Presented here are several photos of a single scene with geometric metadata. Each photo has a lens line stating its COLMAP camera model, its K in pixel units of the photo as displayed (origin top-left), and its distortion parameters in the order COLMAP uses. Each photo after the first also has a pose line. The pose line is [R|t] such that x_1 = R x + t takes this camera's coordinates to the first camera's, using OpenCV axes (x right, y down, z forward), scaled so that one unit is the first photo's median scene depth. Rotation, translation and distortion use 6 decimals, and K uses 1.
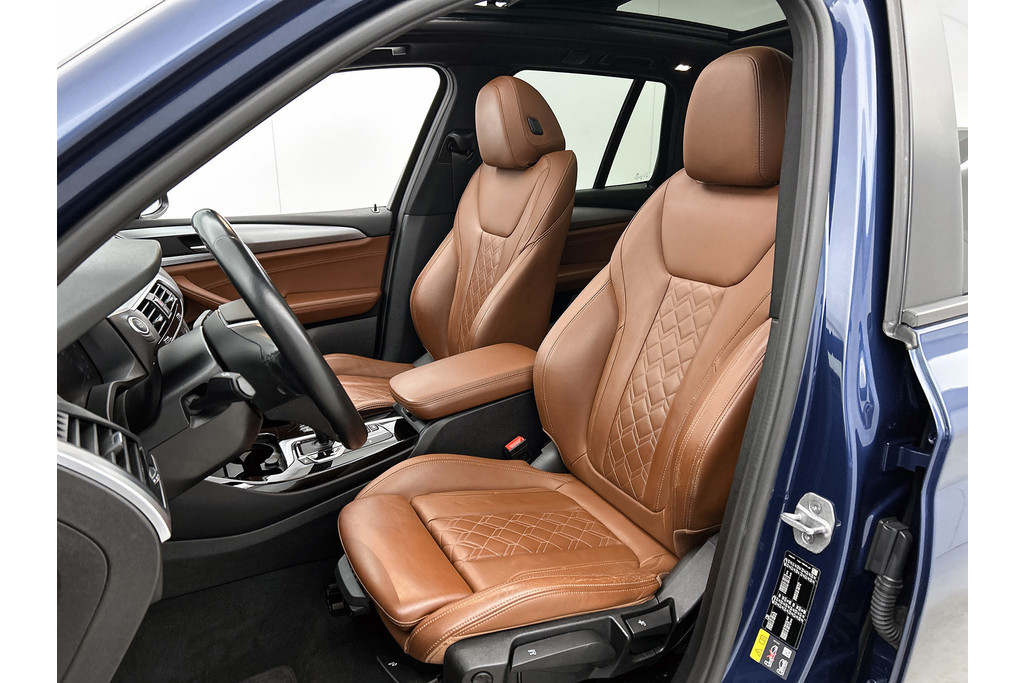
lens RADIAL K [[686.3, 0, 516.3], [0, 686.3, 343.5], [0, 0, 1]] dist [0.019582, 0.003595]
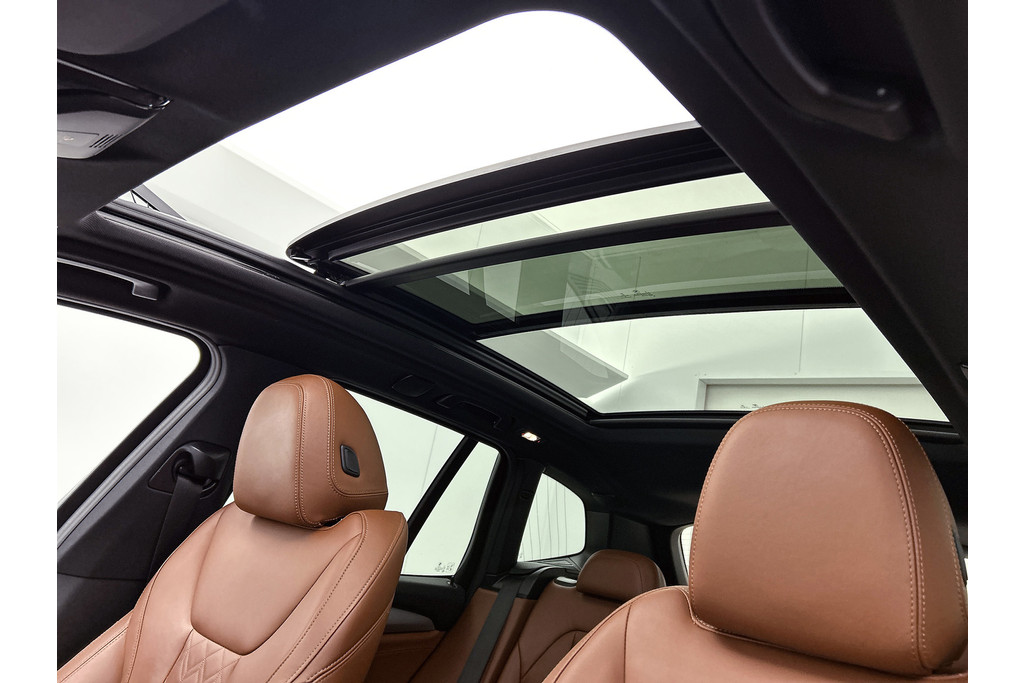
lens RADIAL K [[686.3, 0, 515.2], [0, 686.3, 343.9], [0, 0, 1]] dist [0.019582, 0.003595]
pose [[0.910137, 0.271696, 0.312781, -0.050948], [-0.074978, 0.850496, -0.520610, -0.095120], [-0.407467, 0.450375, 0.794439, 0.390566]]
